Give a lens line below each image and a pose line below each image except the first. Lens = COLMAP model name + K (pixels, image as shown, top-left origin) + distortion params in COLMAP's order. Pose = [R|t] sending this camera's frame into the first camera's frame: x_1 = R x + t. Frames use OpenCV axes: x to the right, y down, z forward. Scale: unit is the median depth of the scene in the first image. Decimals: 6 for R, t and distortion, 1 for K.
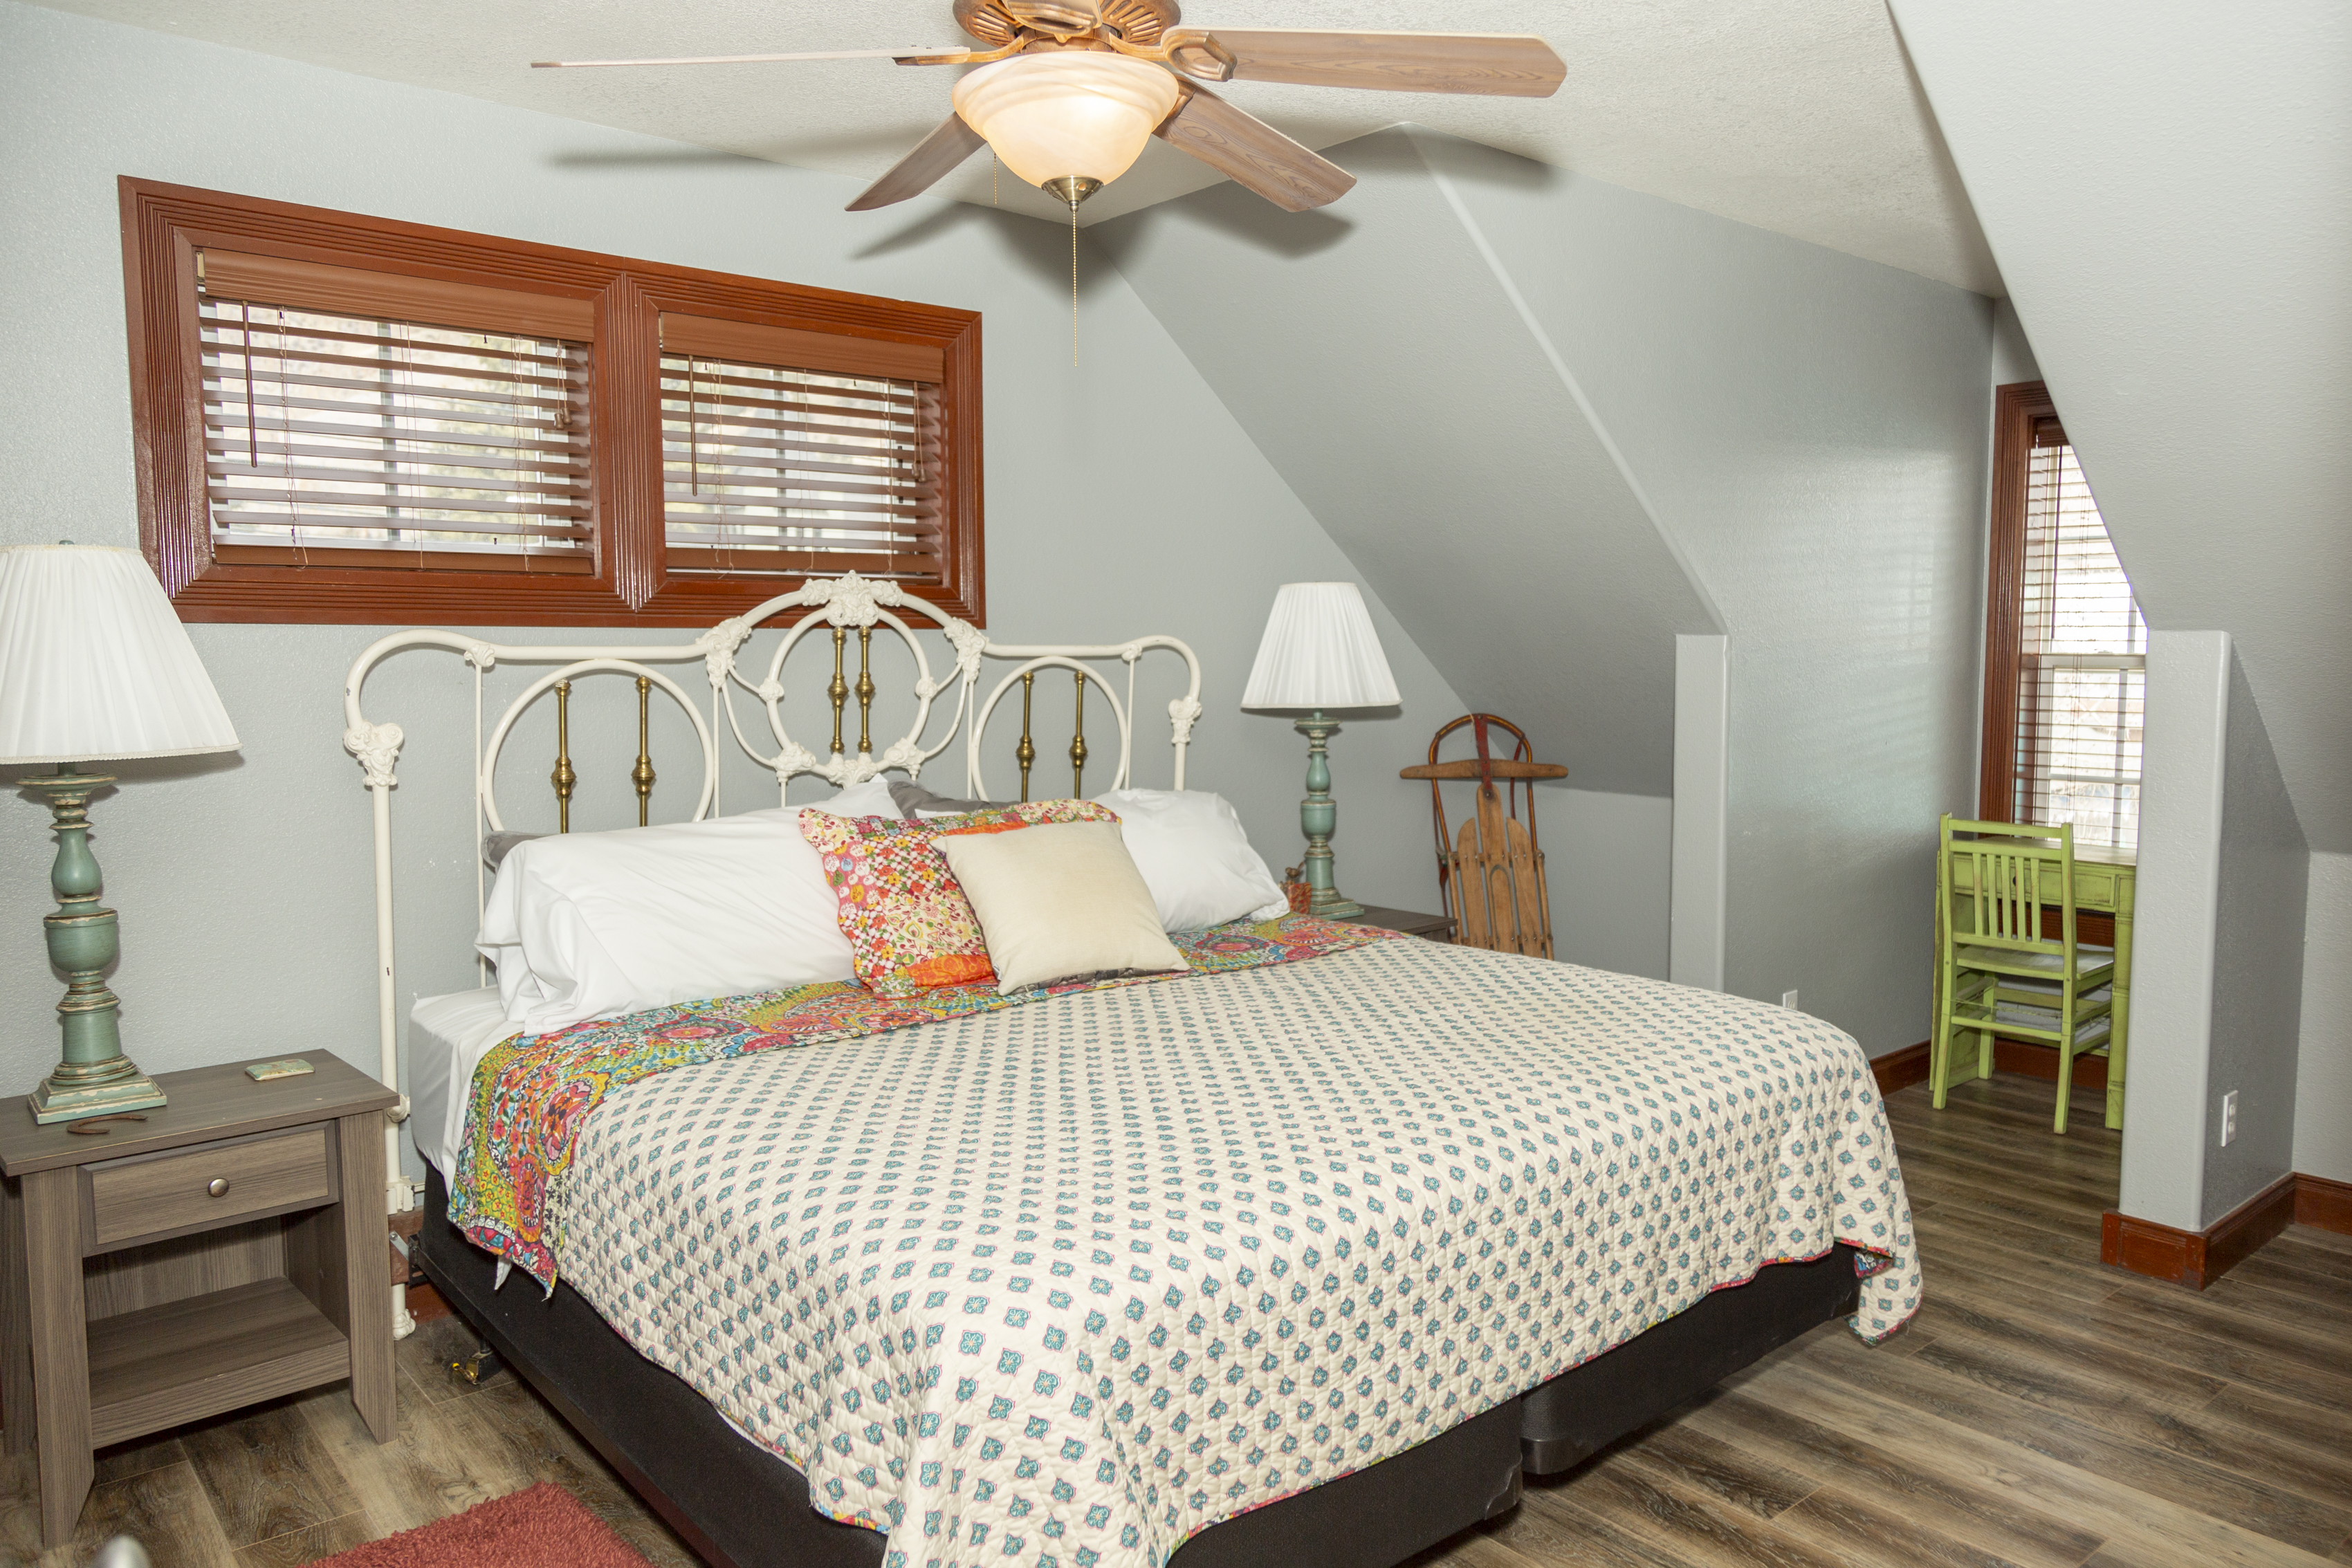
lens RADIAL K [[1603.8, 0, 1176.0], [0, 1603.8, 784.0], [0, 0, 1]] dist [0.000429, 0.000054]
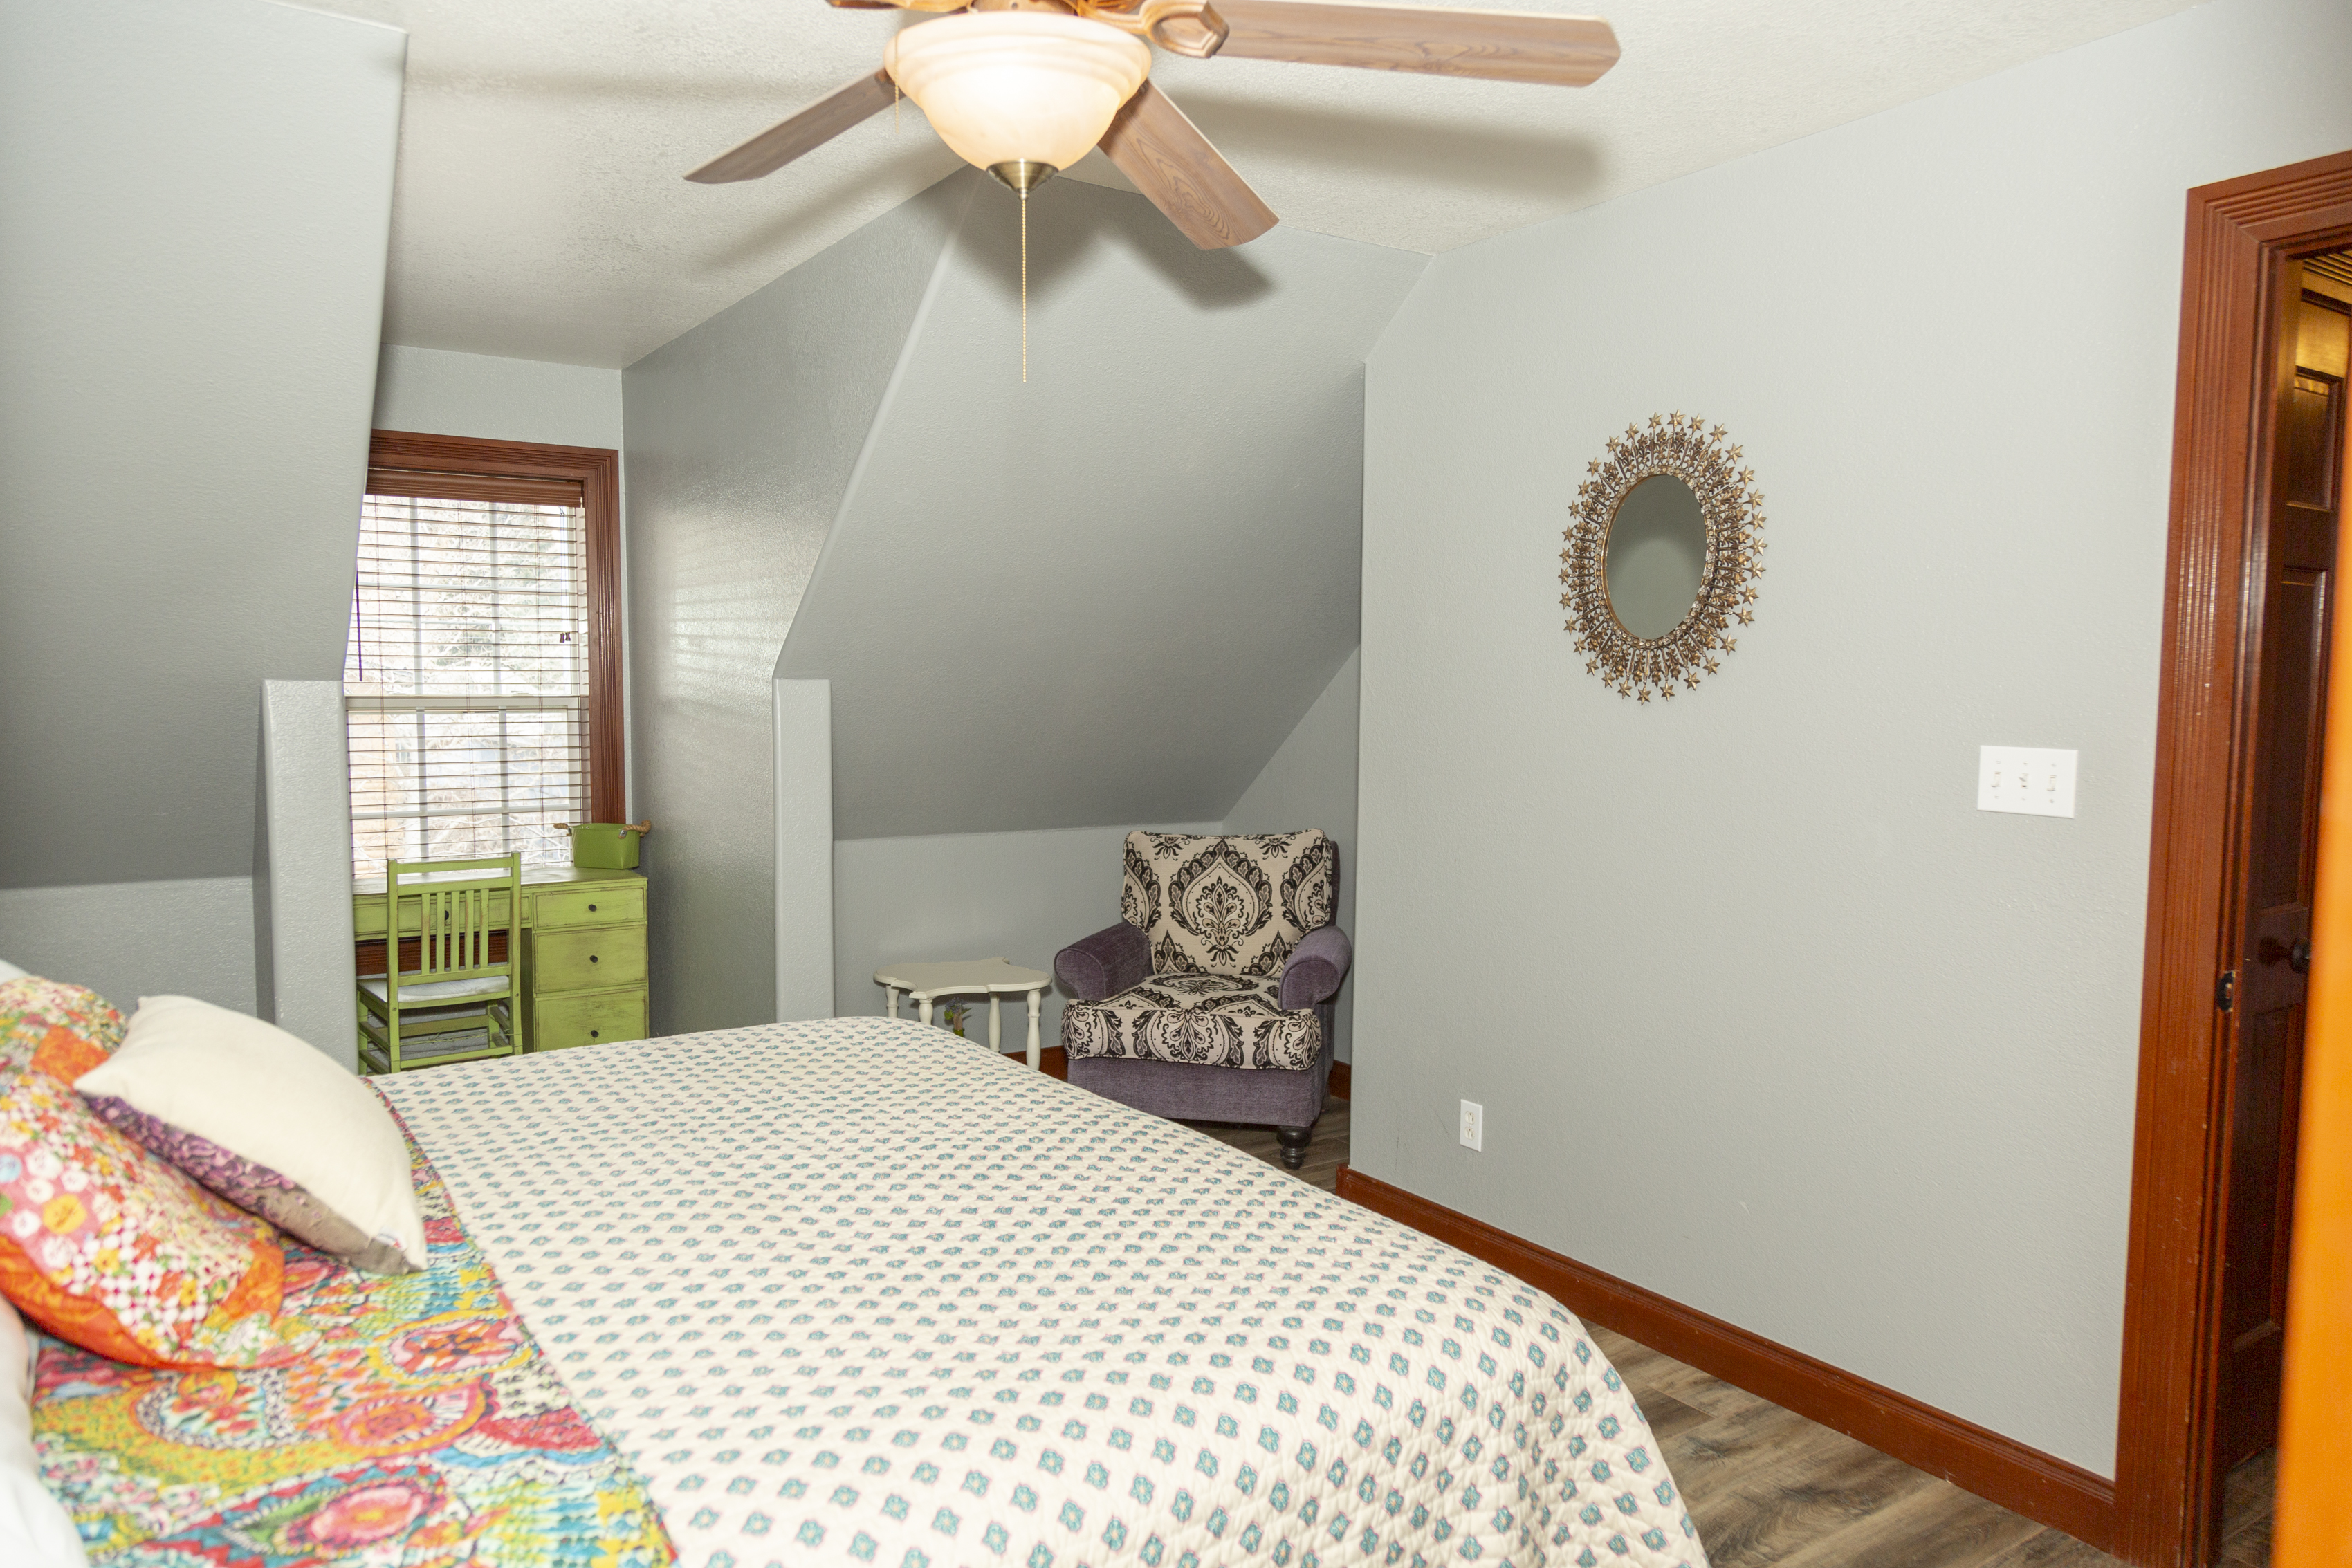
lens RADIAL K [[1556.9, 0, 1201.4], [0, 1556.9, 791.7], [0, 0, 1]] dist [0.011703, 0.006442]
pose [[0.110277, -0.071998, 0.991290, -0.430361], [0.086740, 0.994264, 0.062565, -0.041158], [-0.990109, 0.079085, 0.115889, 0.404405]]
